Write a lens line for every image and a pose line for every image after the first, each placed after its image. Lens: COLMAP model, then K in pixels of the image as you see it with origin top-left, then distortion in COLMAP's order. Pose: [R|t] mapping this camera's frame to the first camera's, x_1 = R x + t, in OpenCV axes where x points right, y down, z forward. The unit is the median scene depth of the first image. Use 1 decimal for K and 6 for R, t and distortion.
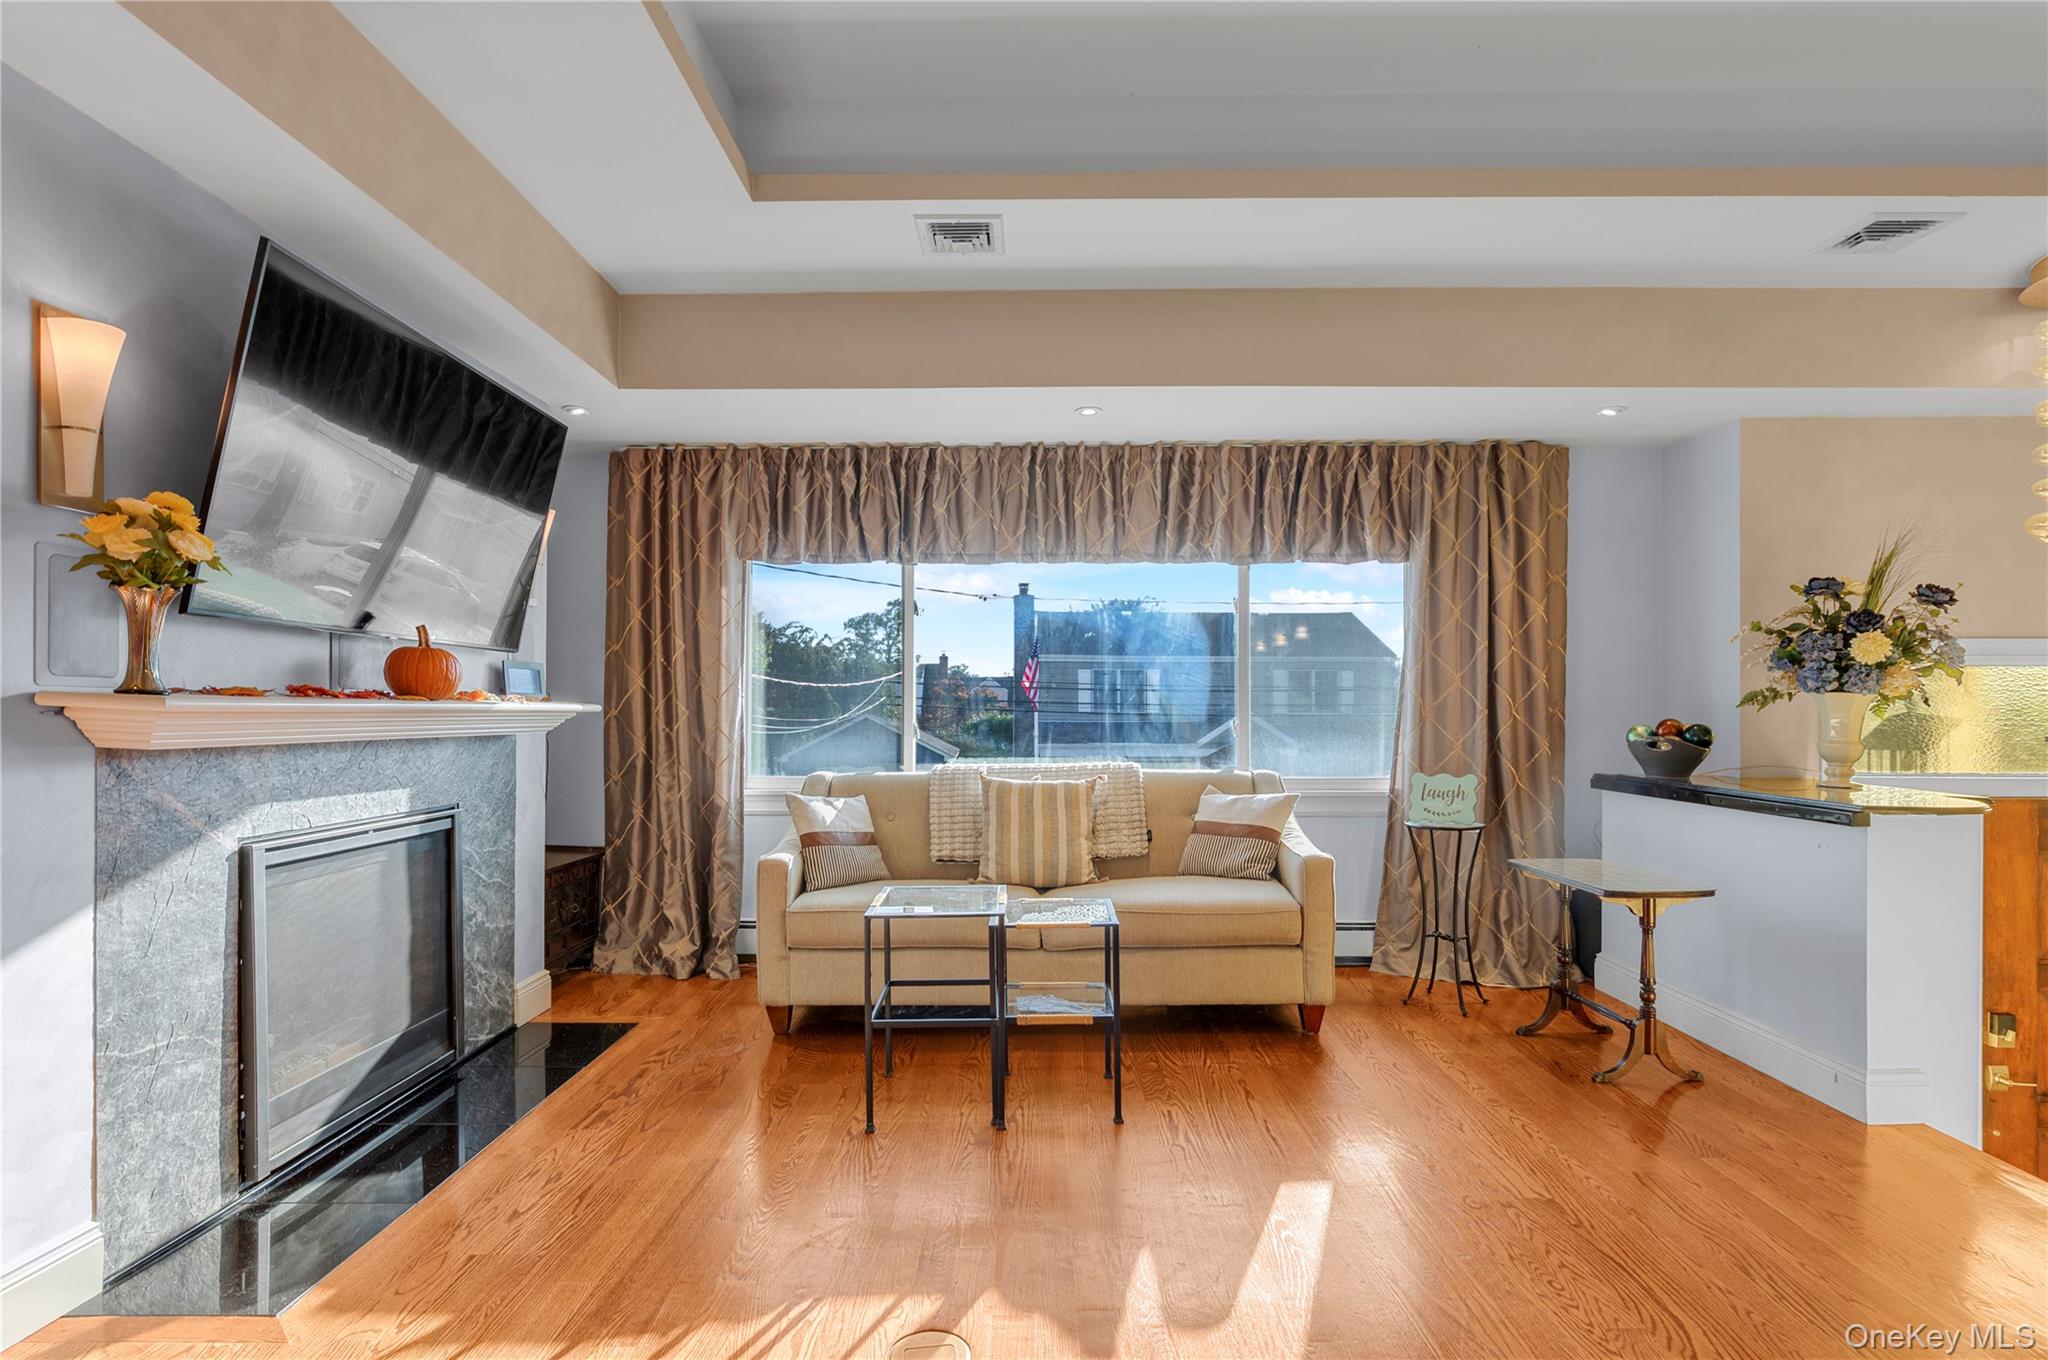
lens RADIAL K [[1007.7, 0, 1024.3], [0, 1007.7, 716.4], [0, 0, 1]] dist [-0.003451, -0.001531]
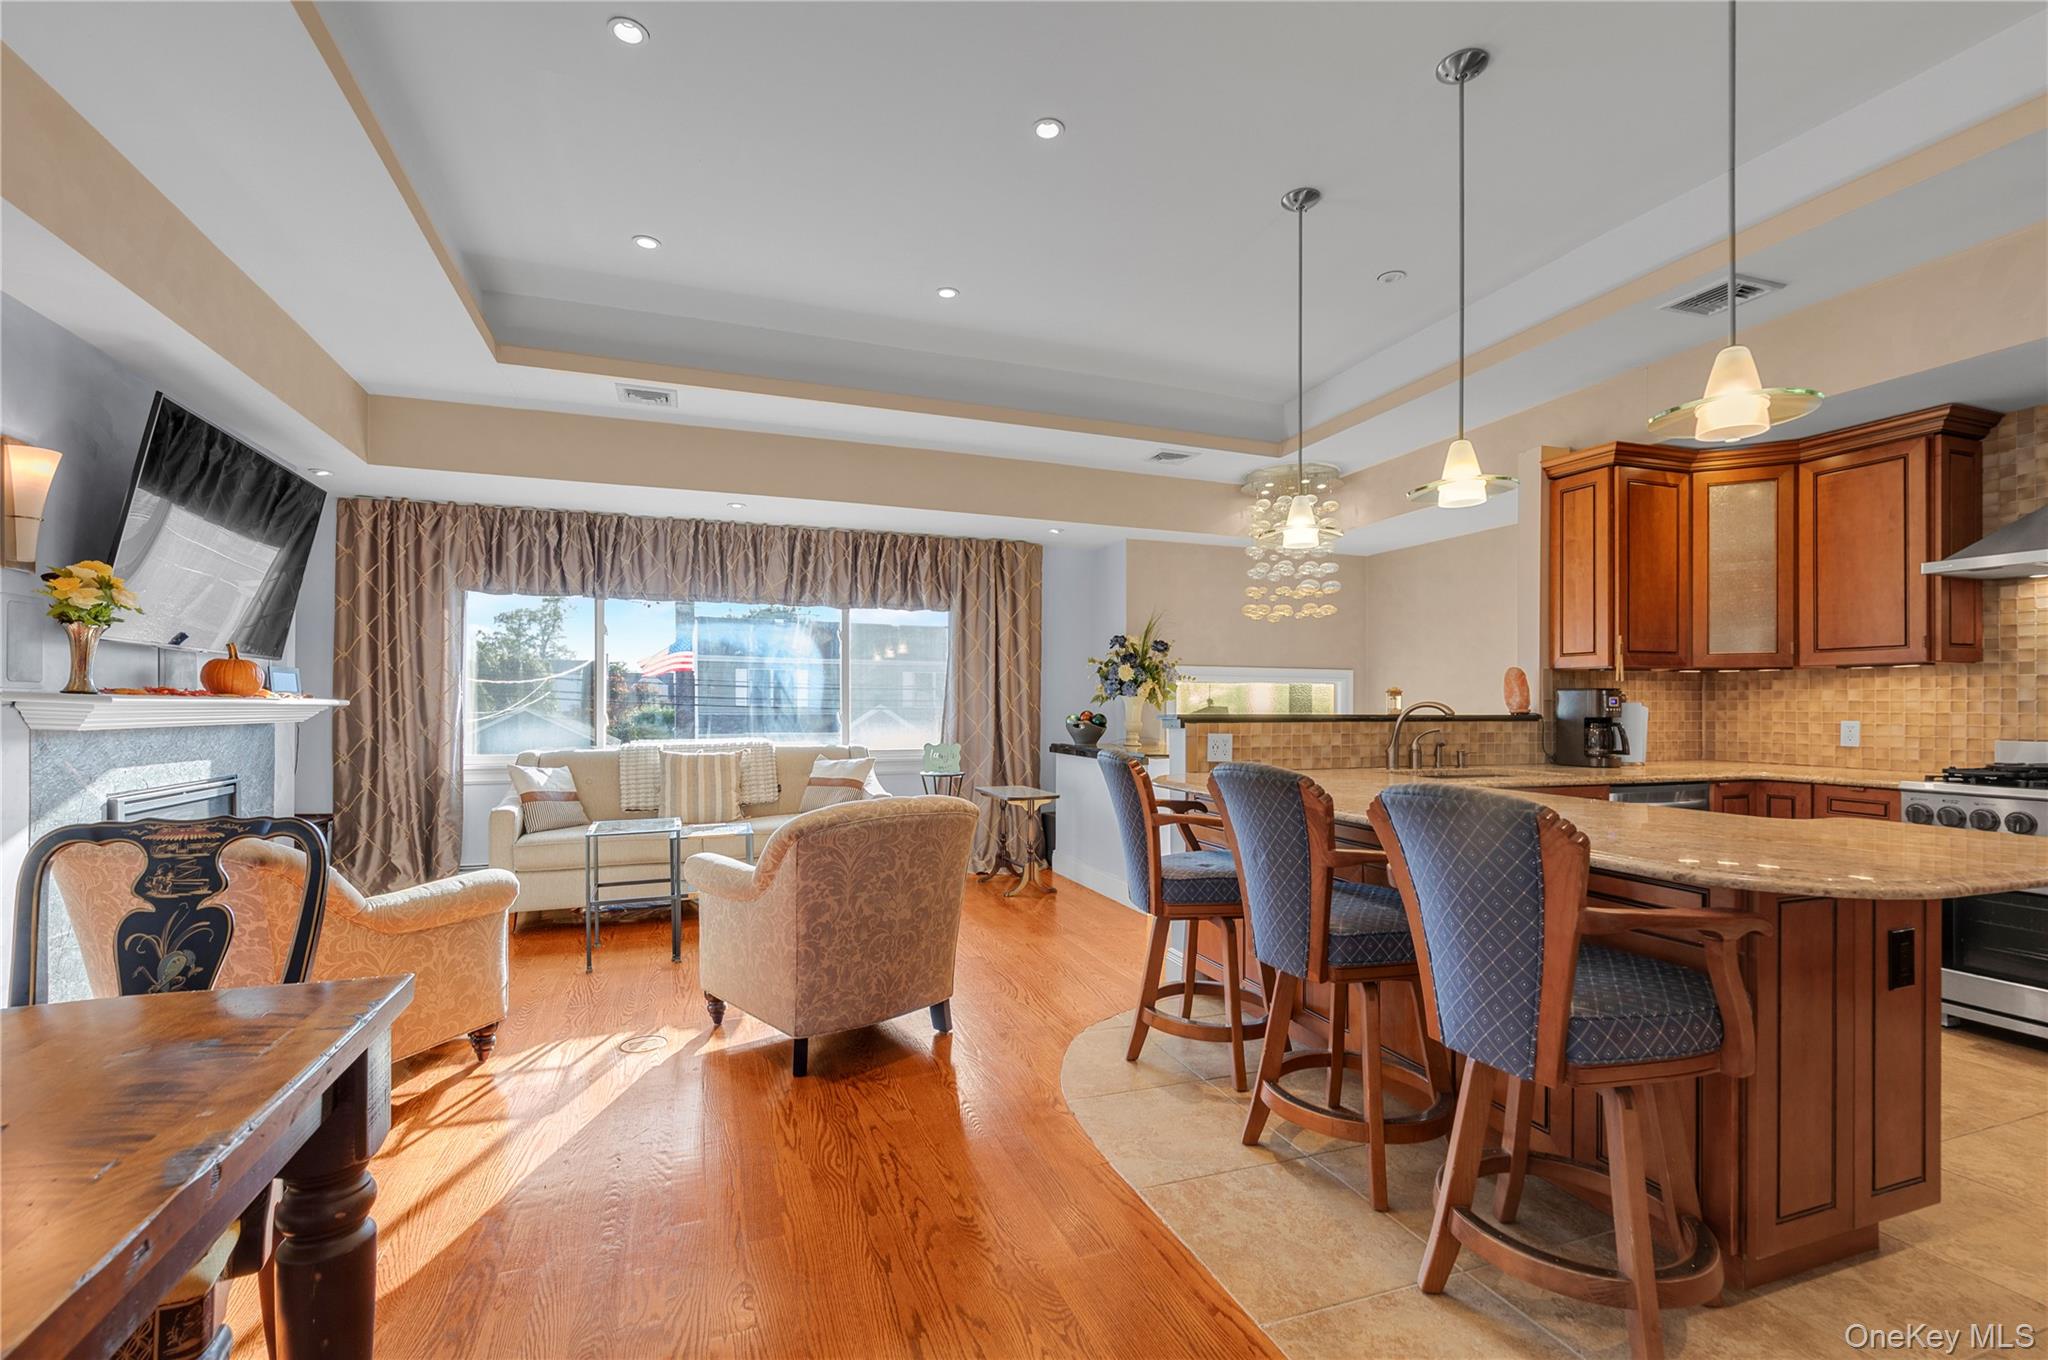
lens RADIAL K [[886.3, 0, 1013.8], [0, 886.3, 713.3], [0, 0, 1]] dist [0.002419, -0.001865]
pose [[0.937663, -0.002024, 0.347540, -0.007107], [0.000687, 0.999992, 0.003970, 0.001371], [-0.347545, -0.003484, 0.937657, -0.347642]]
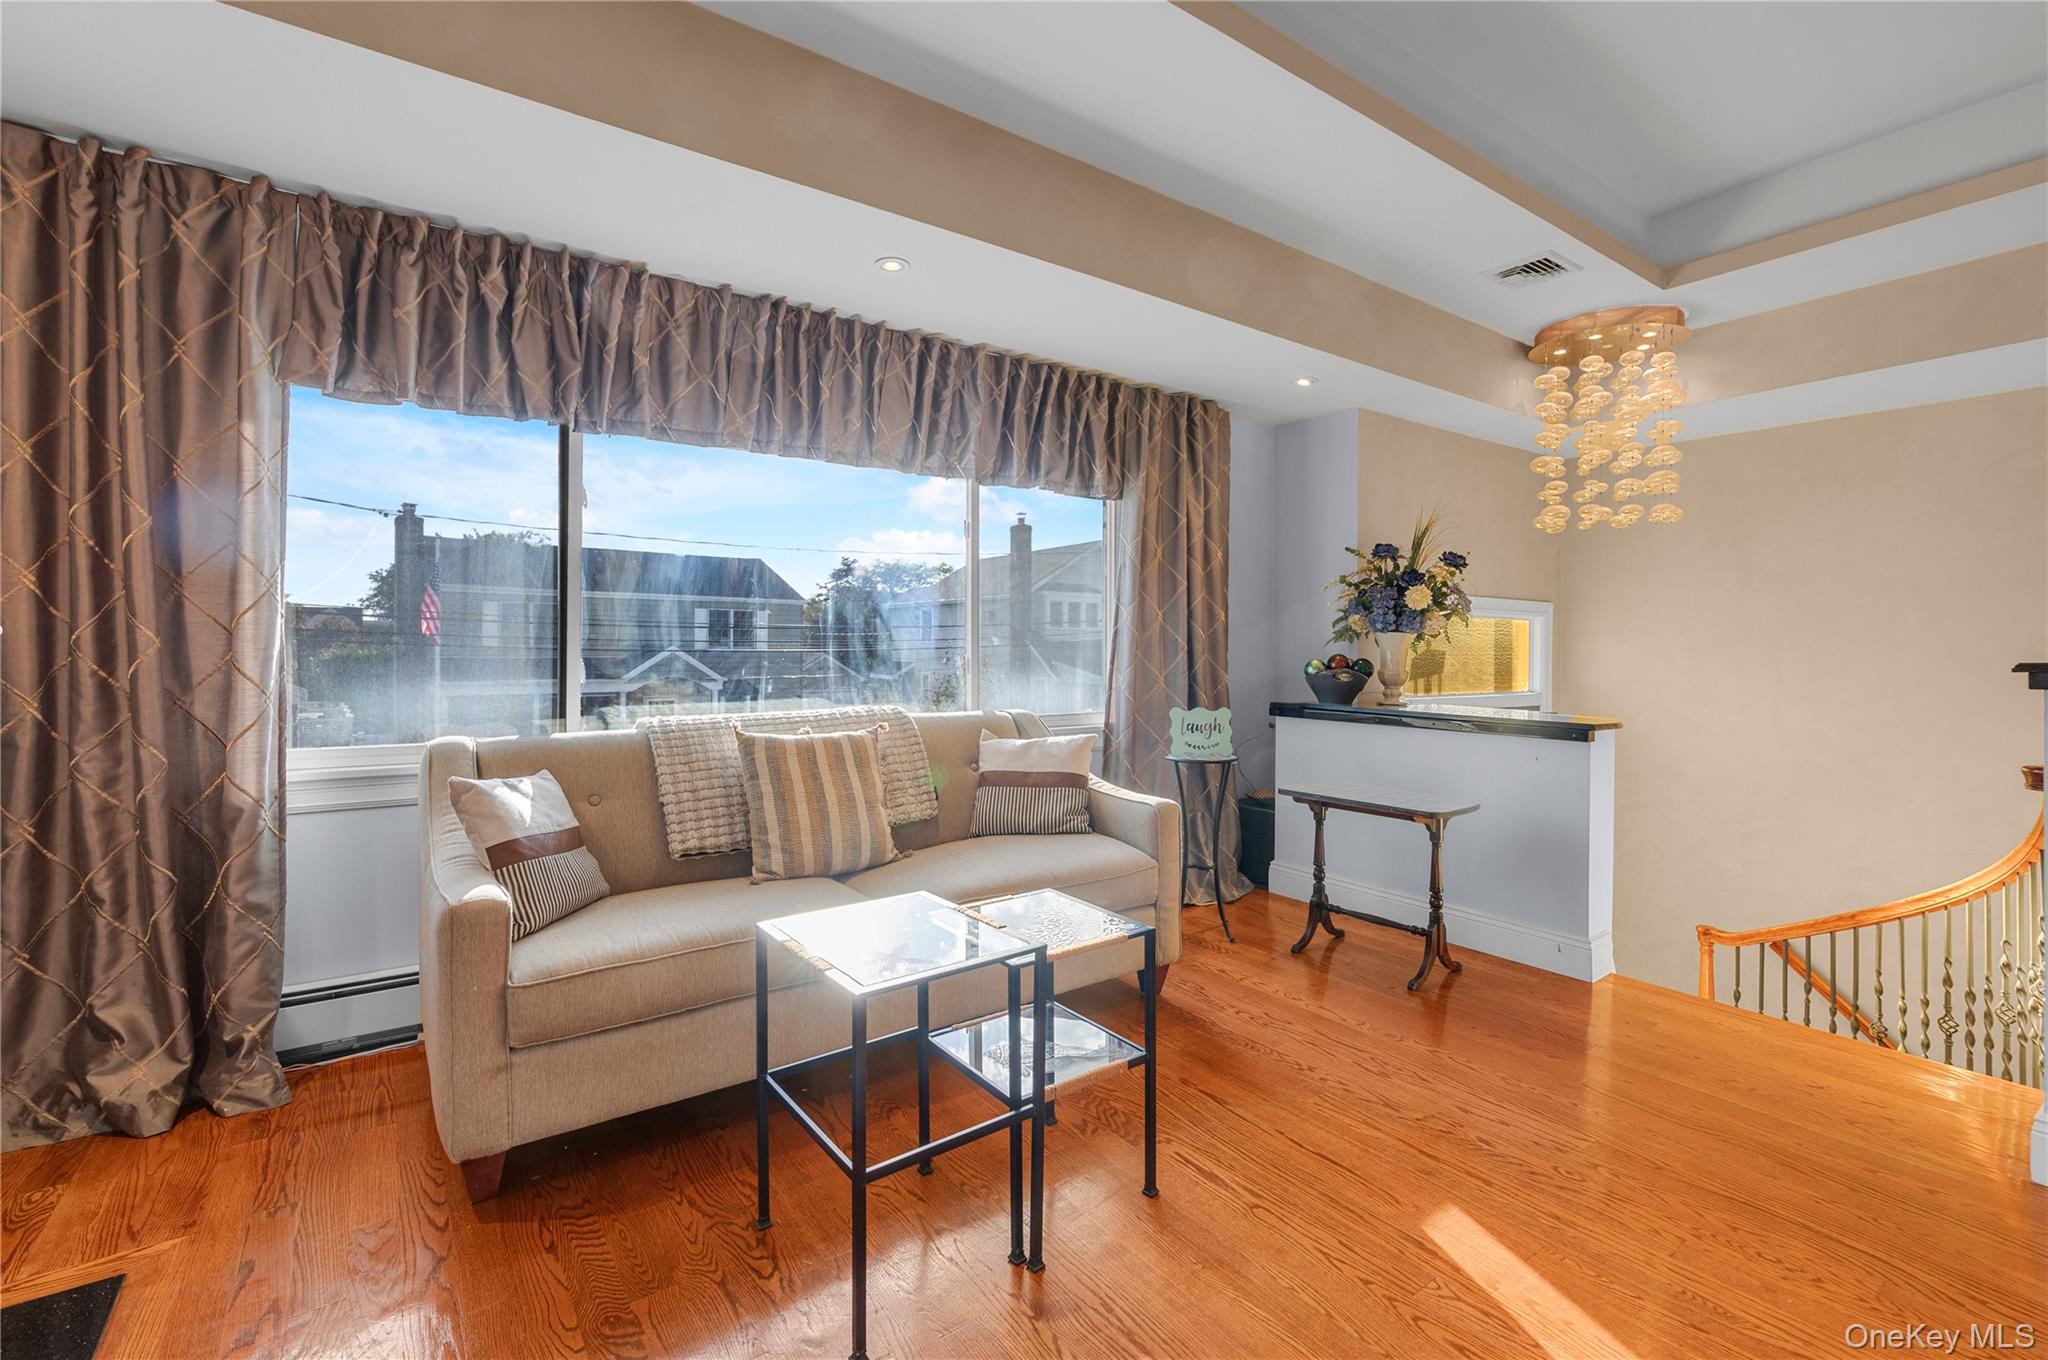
lens RADIAL K [[886.3, 0, 987.8], [0, 886.3, 654.6], [0, 0, 1]] dist [0.002419, -0.001865]
pose [[0.813013, -0.000706, 0.582245, -0.256547], [-0.001034, 0.999996, 0.002658, 0.001233], [-0.582244, -0.002763, 0.813009, 0.355639]]
